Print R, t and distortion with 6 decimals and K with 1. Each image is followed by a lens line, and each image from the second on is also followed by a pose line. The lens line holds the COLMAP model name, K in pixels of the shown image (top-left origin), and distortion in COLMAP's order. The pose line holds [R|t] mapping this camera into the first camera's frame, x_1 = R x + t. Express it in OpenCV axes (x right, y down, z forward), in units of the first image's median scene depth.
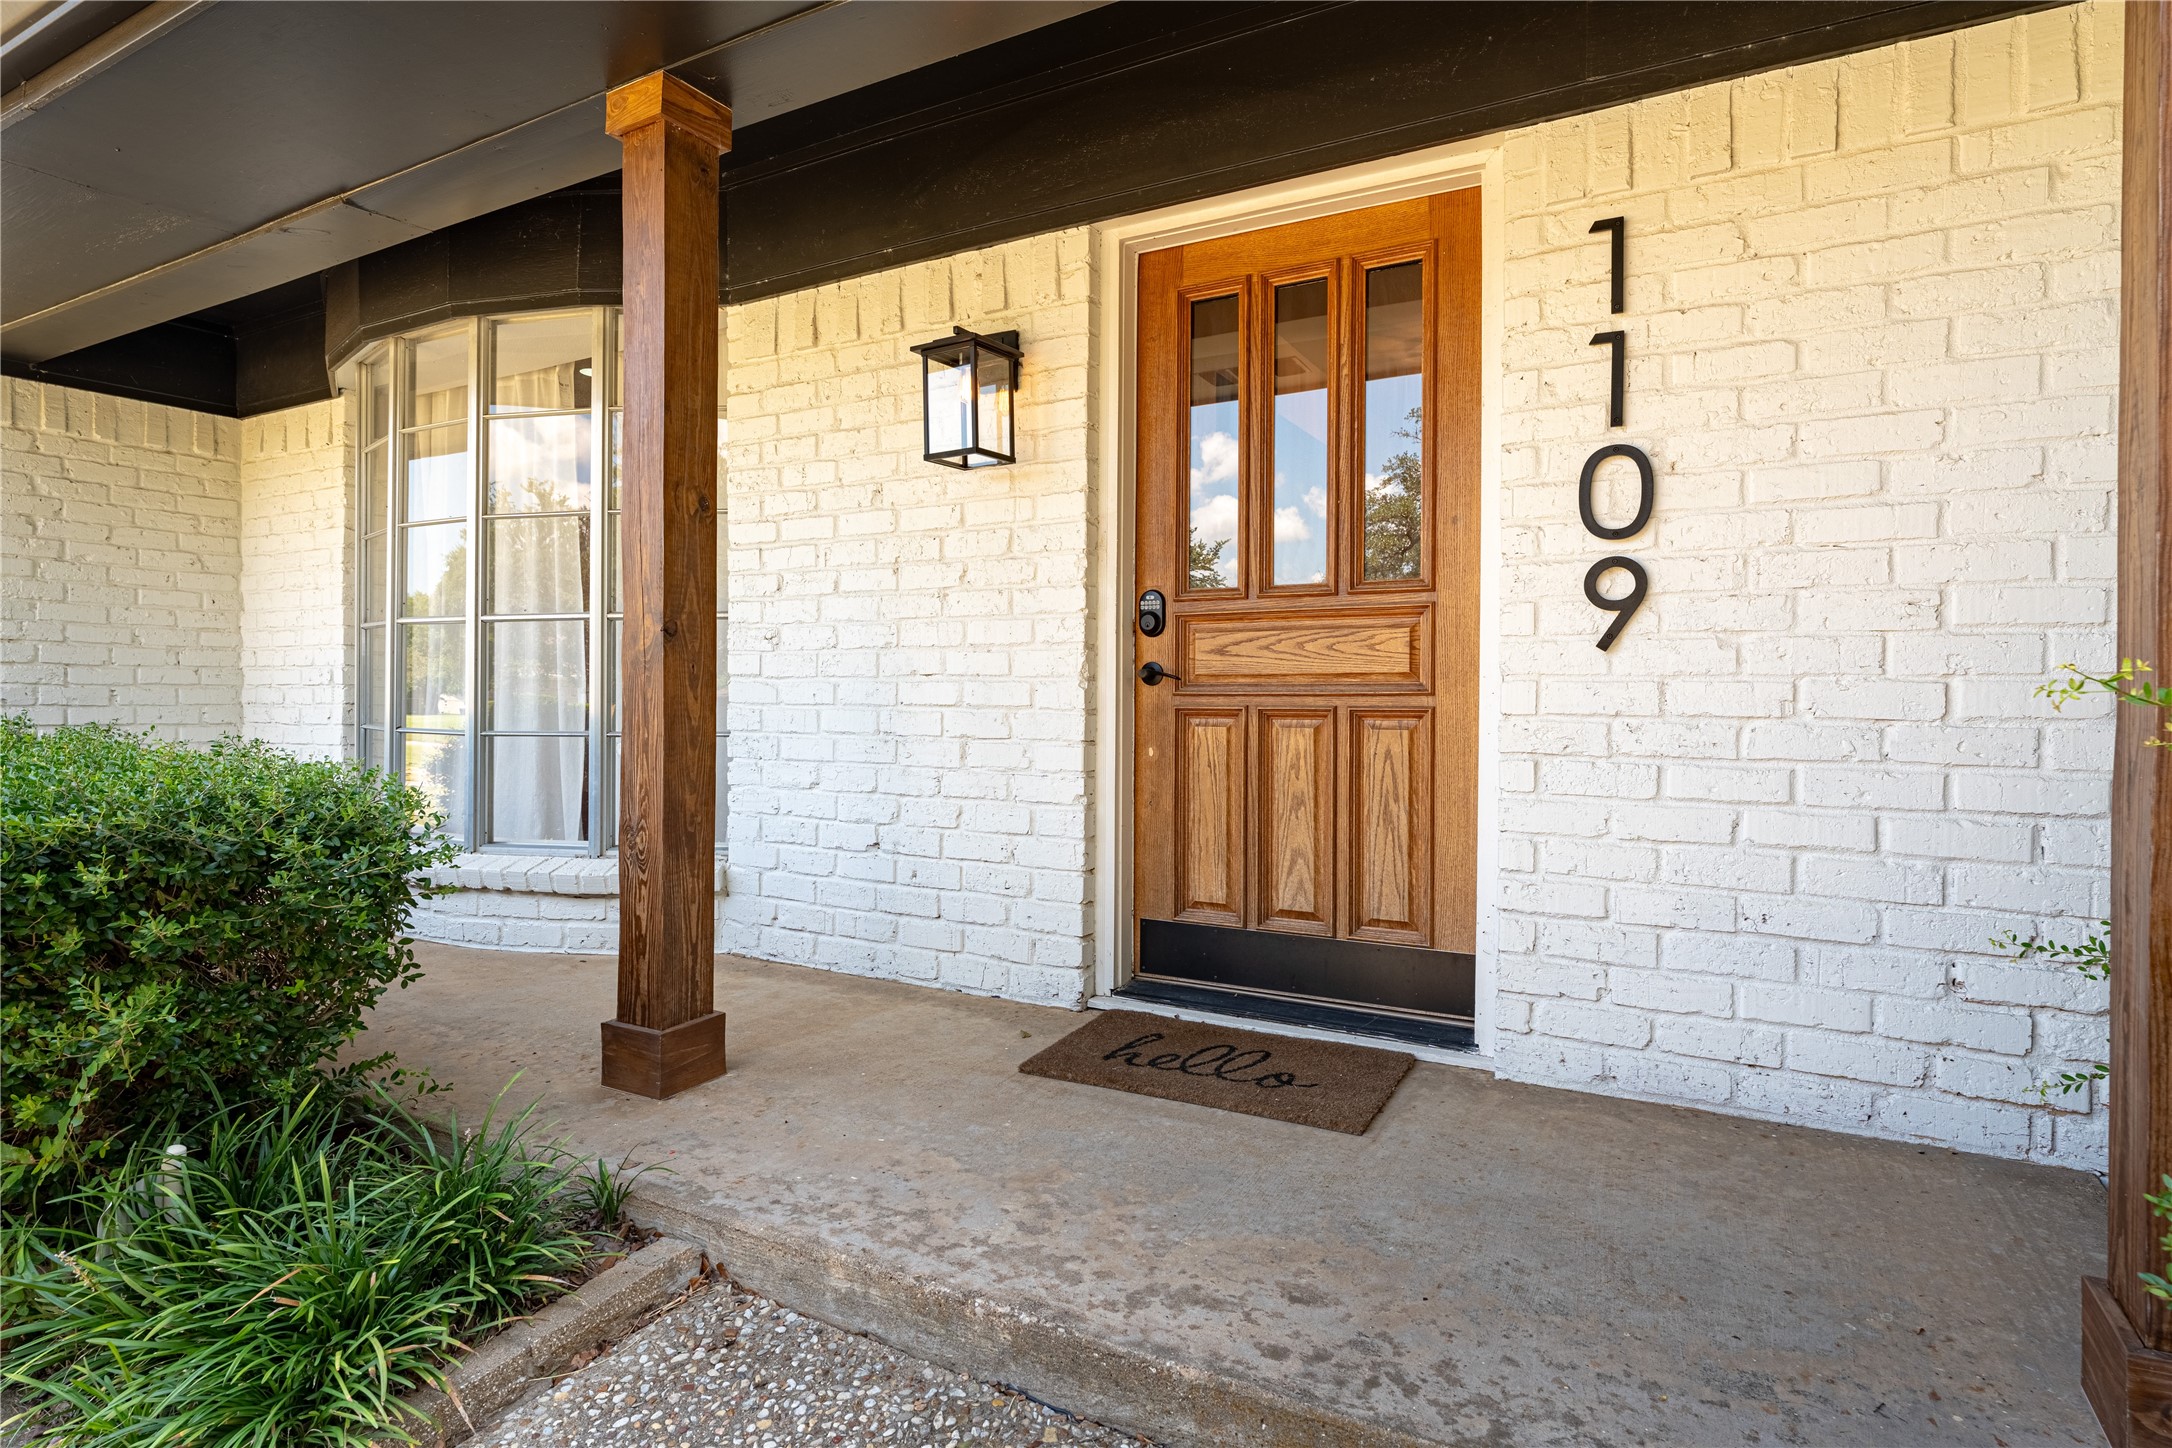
lens RADIAL K [[1070.5, 0, 1080.9], [0, 1070.5, 705.7], [0, 0, 1]] dist [-0.000958, -0.000125]
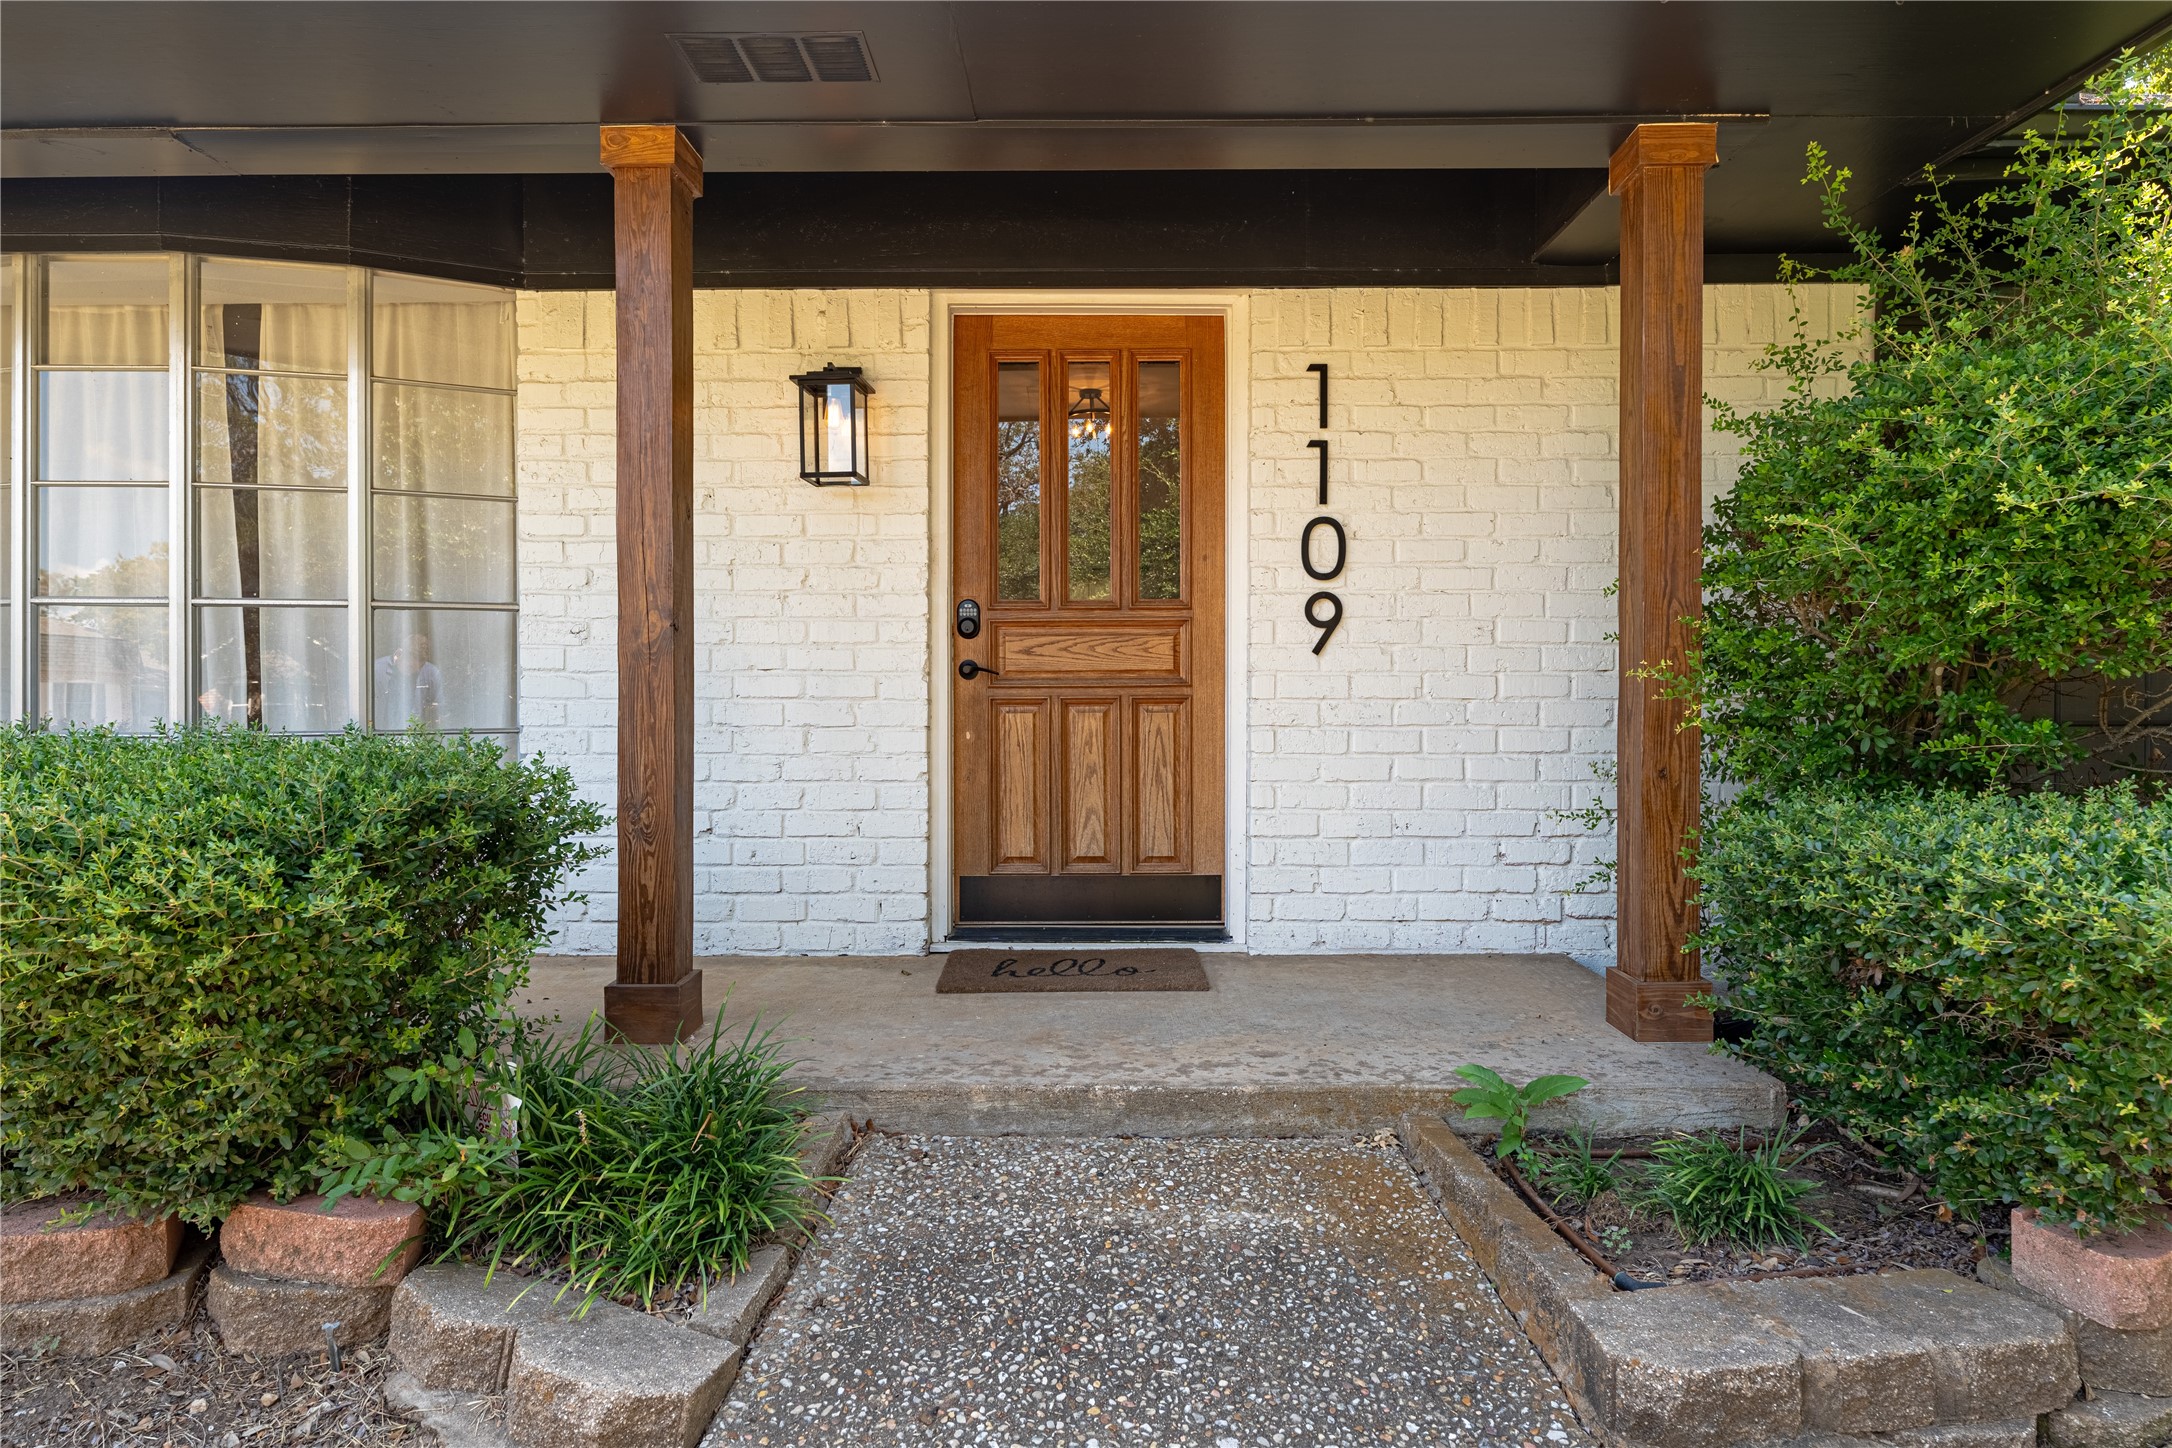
lens RADIAL K [[1195.8, 0, 1086.8], [0, 1195.8, 724.4], [0, 0, 1]] dist [0.001751, -0.000091]
pose [[0.871610, -0.015462, 0.489957, -0.526589], [0.012023, 0.999876, 0.010166, 0.021199], [-0.490053, -0.002970, 0.871688, -0.251611]]
